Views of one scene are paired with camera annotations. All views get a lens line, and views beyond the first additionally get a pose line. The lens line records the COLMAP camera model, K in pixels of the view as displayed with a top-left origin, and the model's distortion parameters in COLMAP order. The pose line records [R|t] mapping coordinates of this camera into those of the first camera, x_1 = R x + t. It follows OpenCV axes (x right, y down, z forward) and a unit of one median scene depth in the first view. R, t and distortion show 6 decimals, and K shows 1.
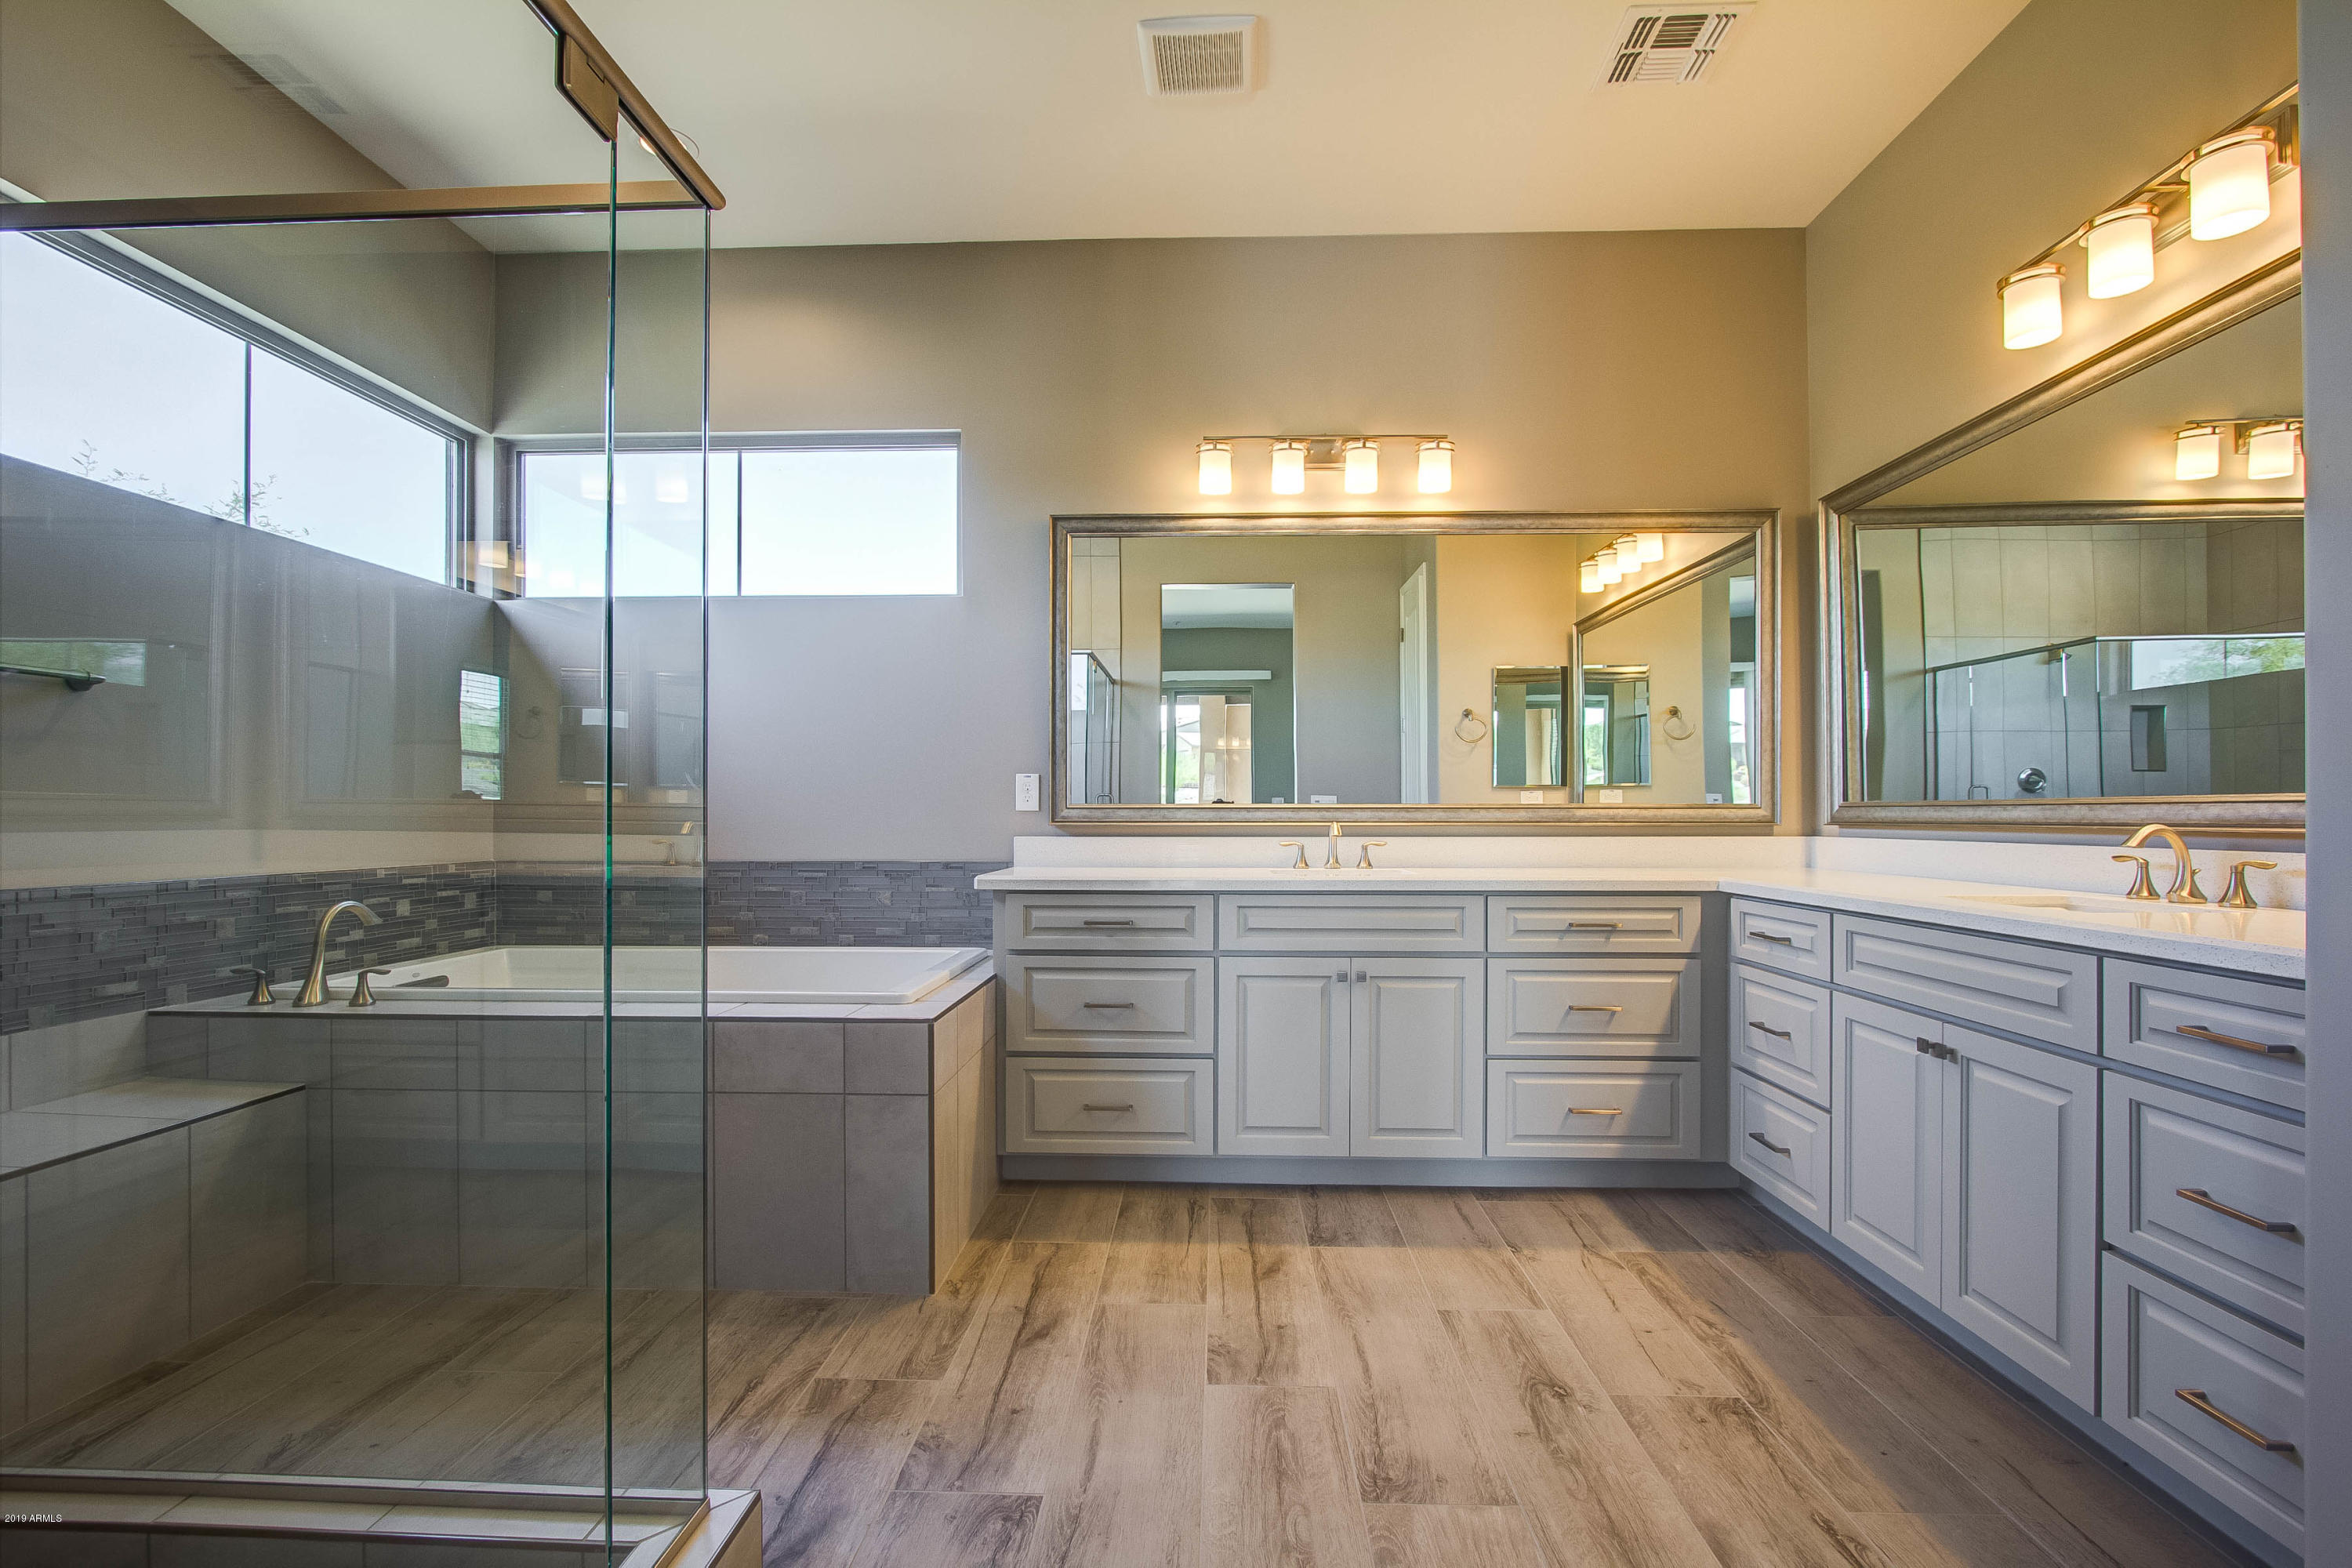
lens RADIAL K [[1087.2, 0, 1155.2], [0, 1087.2, 807.3], [0, 0, 1]] dist [-0.001802, 0.000172]
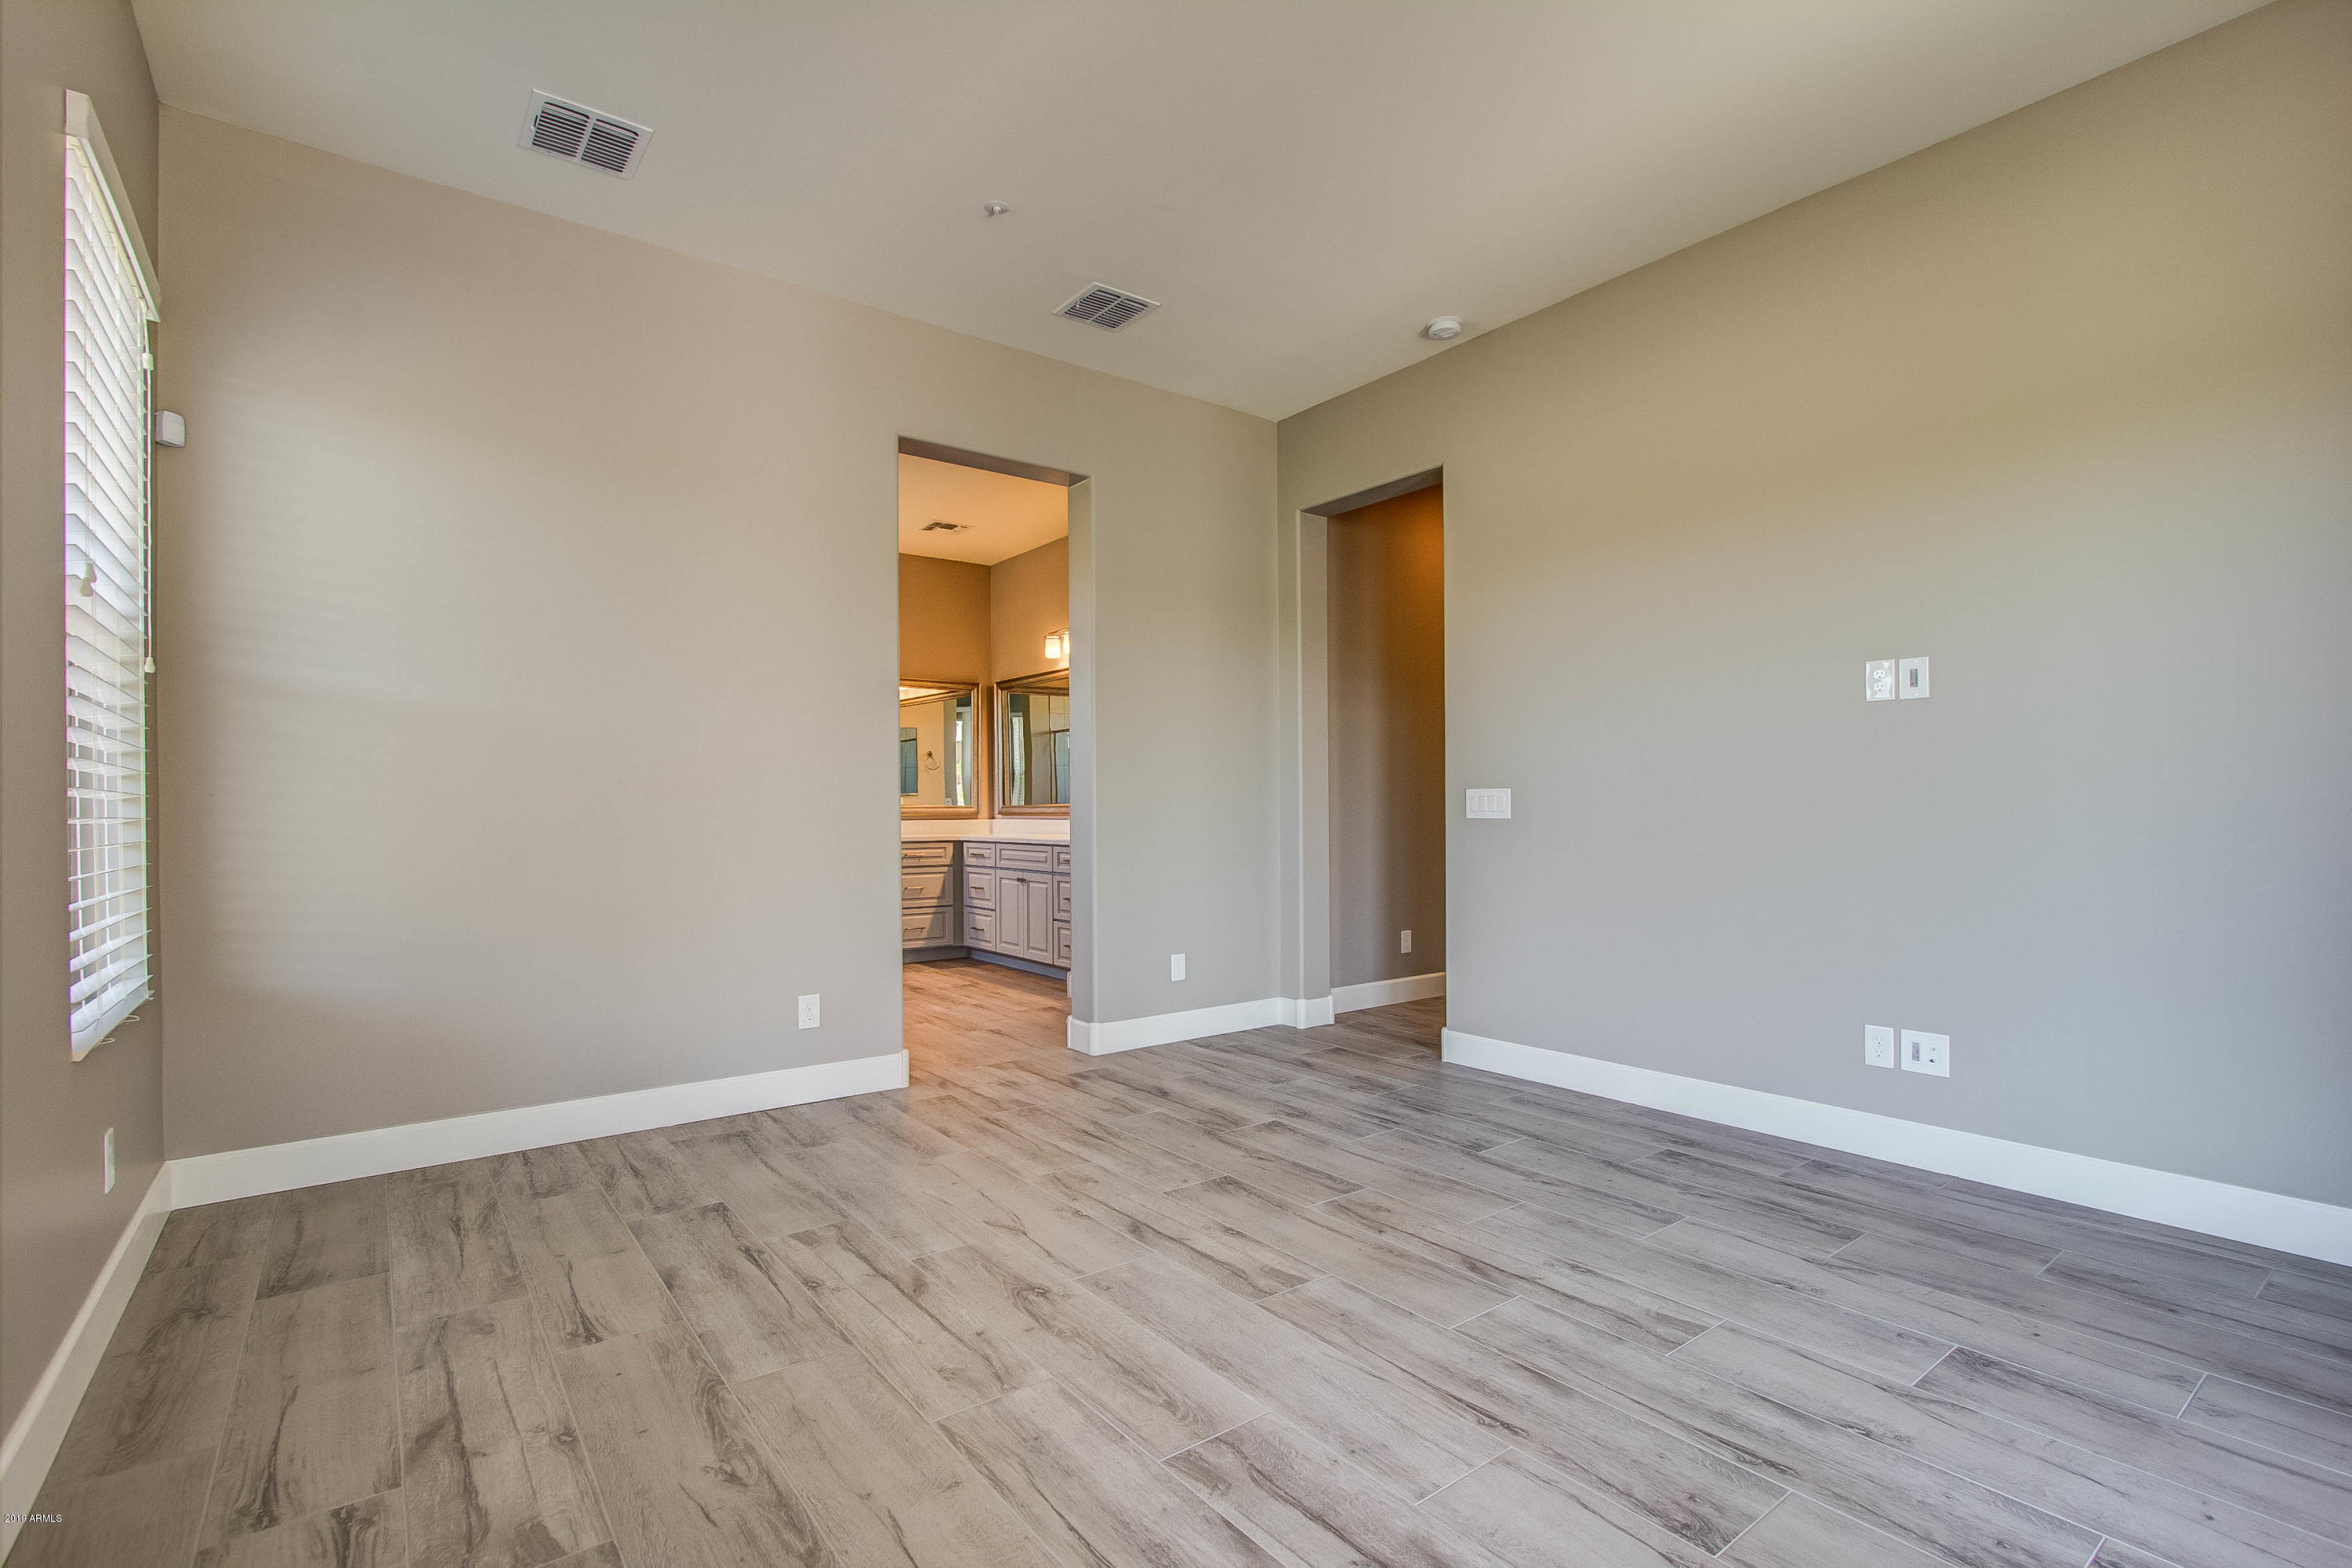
lens RADIAL K [[1087.2, 0, 1173.2], [0, 1087.2, 798.1], [0, 0, 1]] dist [-0.001802, 0.000172]
pose [[0.766710, 0.003749, 0.641983, -0.750888], [0.000877, 0.999976, -0.006888, -0.004364], [-0.641993, 0.005844, 0.766688, -1.307026]]
